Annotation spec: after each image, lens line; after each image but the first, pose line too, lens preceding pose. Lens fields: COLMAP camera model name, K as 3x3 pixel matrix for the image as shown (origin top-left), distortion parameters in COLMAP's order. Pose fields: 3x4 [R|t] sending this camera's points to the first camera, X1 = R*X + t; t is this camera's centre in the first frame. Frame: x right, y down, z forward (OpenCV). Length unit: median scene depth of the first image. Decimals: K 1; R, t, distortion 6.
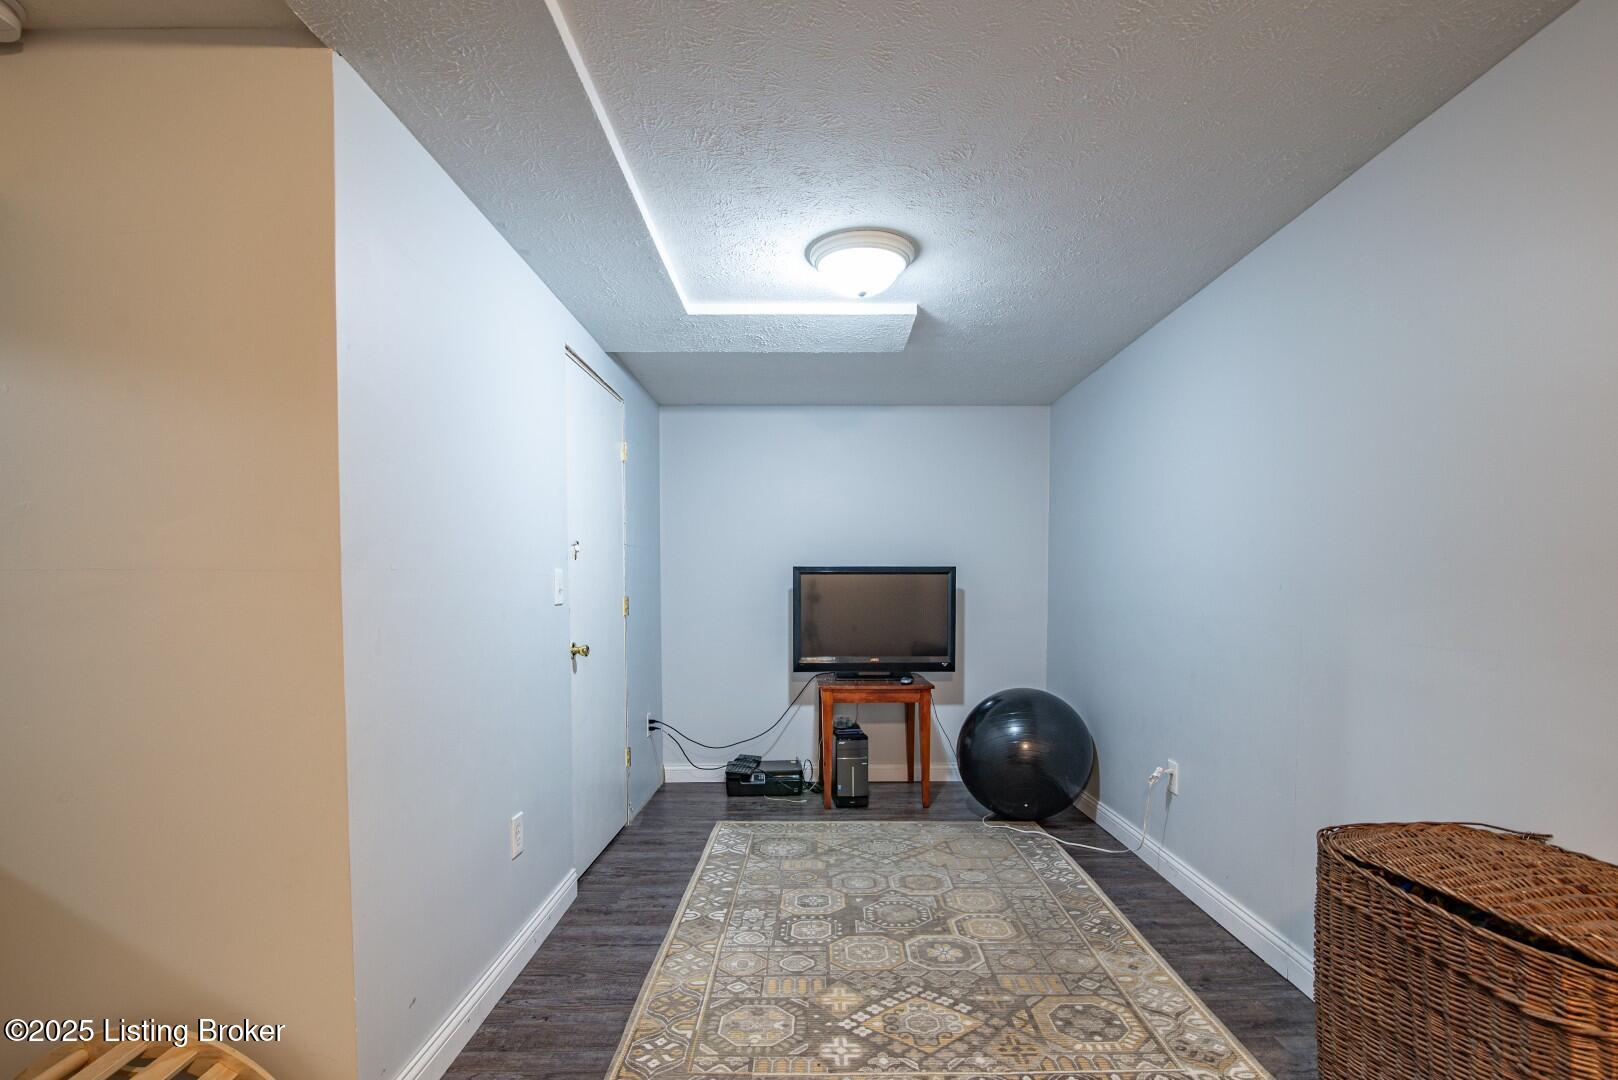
lens RADIAL K [[758.4, 0, 814.2], [0, 758.4, 546.8], [0, 0, 1]] dist [-0.021218, 0.001154]
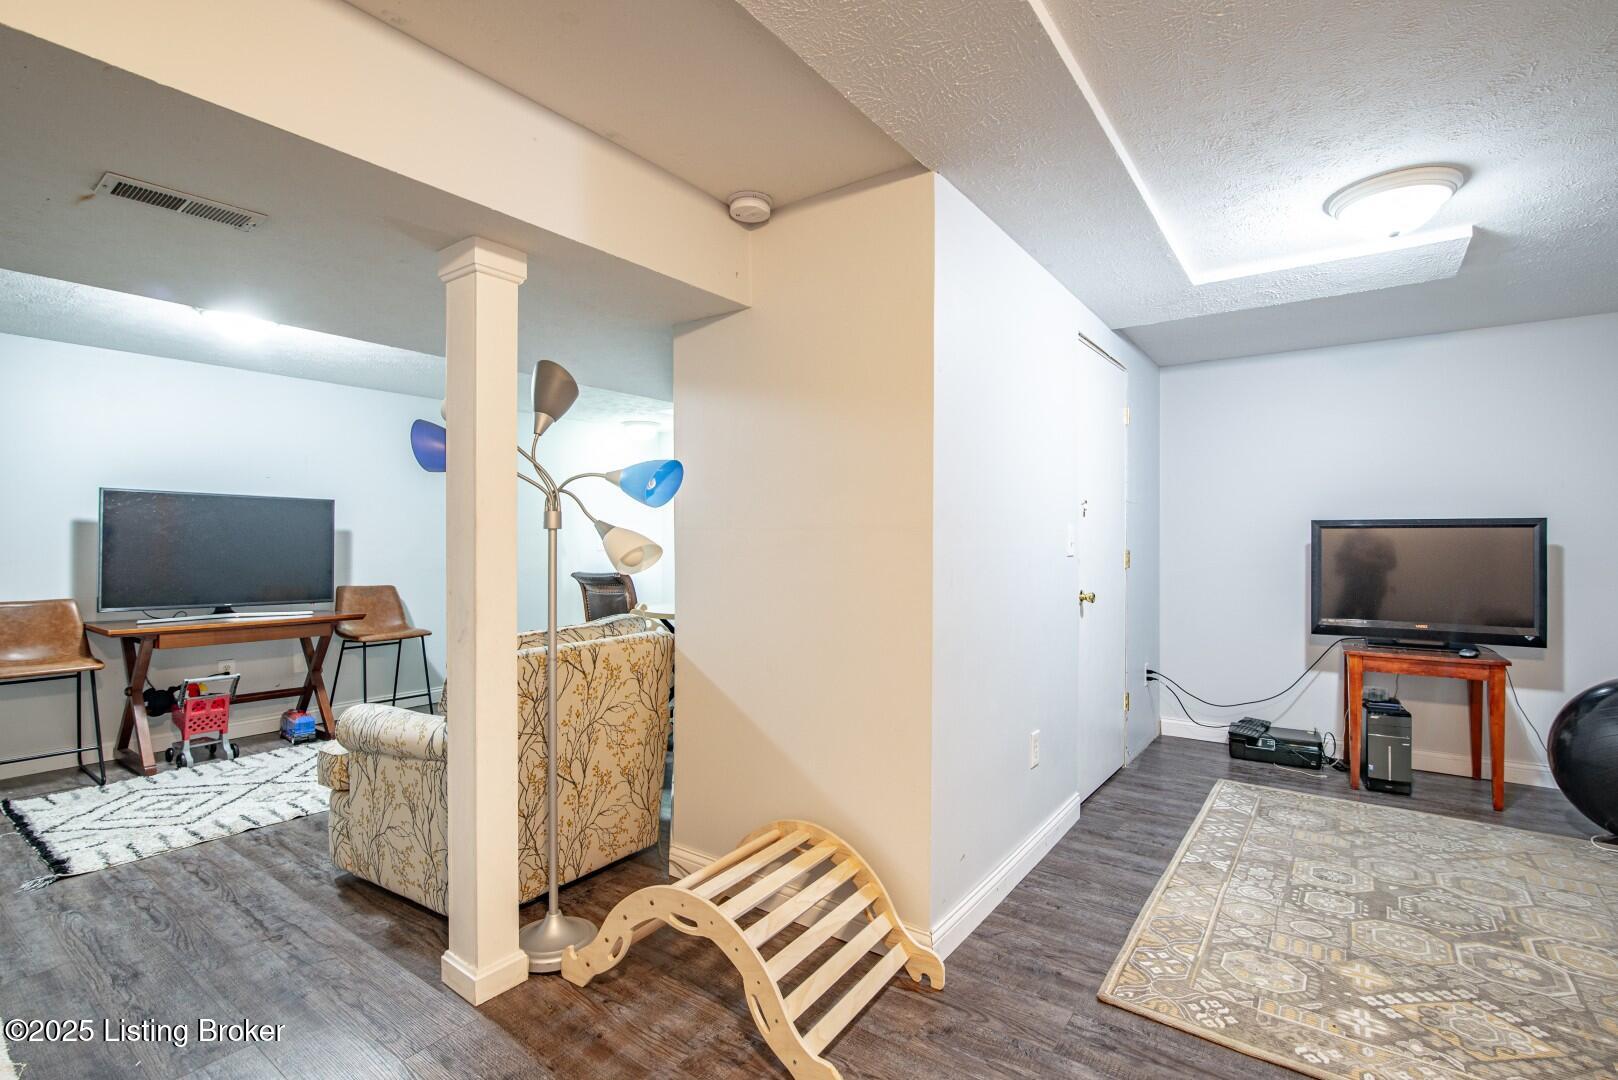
lens RADIAL K [[758.4, 0, 814.2], [0, 758.4, 546.8], [0, 0, 1]] dist [-0.021218, 0.001154]
pose [[0.817148, 0.006162, -0.576395, 0.005930], [0.026971, 0.998439, 0.048910, -0.003285], [0.575797, -0.055512, 0.815706, -0.119564]]
